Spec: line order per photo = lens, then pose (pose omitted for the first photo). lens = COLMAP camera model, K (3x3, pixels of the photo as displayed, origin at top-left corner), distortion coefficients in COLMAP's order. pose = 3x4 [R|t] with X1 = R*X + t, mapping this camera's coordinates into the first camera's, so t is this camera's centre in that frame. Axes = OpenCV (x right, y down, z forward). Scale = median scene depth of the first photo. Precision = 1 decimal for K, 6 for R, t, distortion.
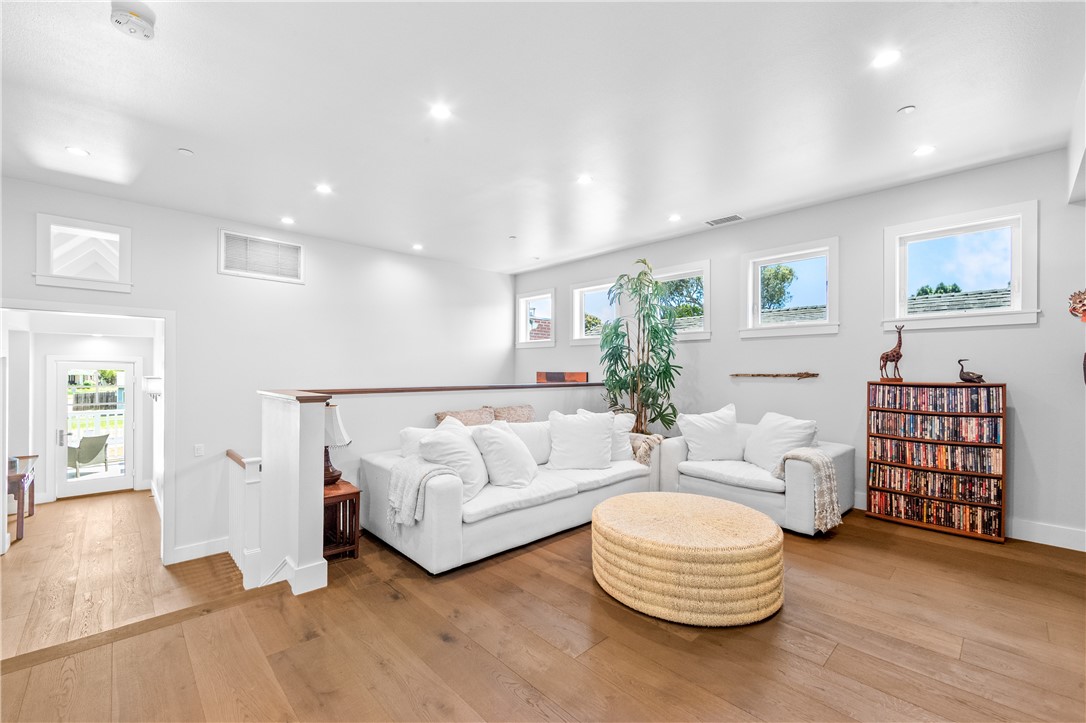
lens RADIAL K [[451.9, 0, 547.5], [0, 451.9, 370.6], [0, 0, 1]] dist [-0.001819, -0.000433]
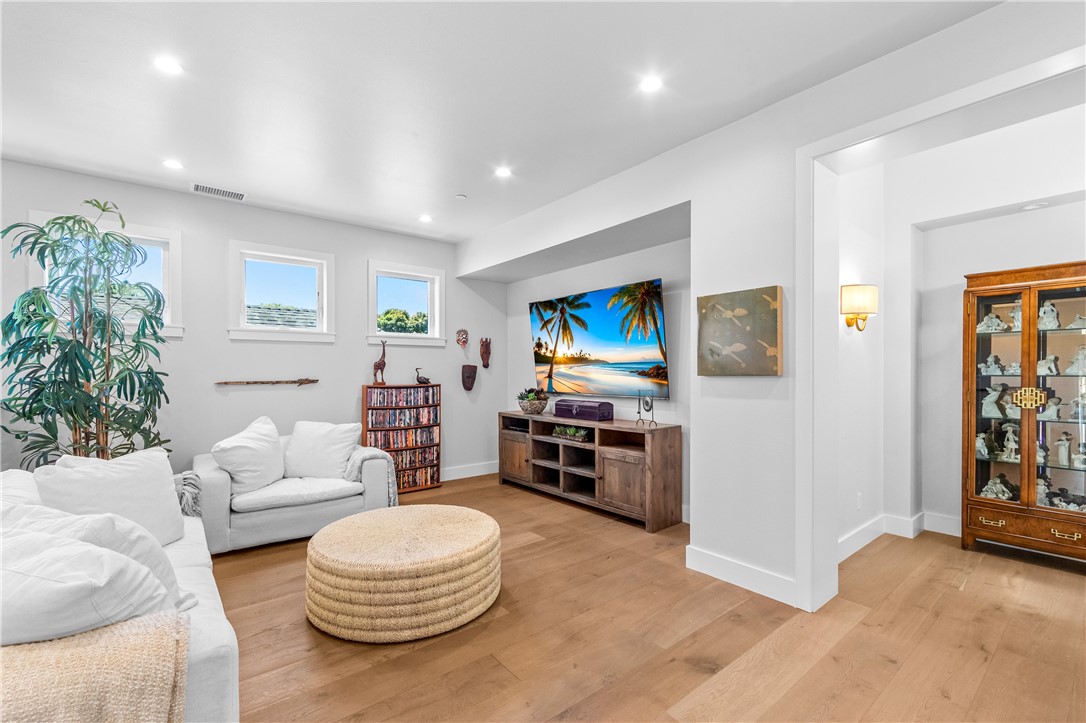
lens RADIAL K [[451.9, 0, 547.5], [0, 451.9, 370.6], [0, 0, 1]] dist [-0.001819, -0.000433]
pose [[0.098333, -0.001590, 0.995152, -0.477083], [0.002523, 0.999996, 0.001348, -0.017501], [-0.995150, 0.002378, 0.098336, 0.445405]]
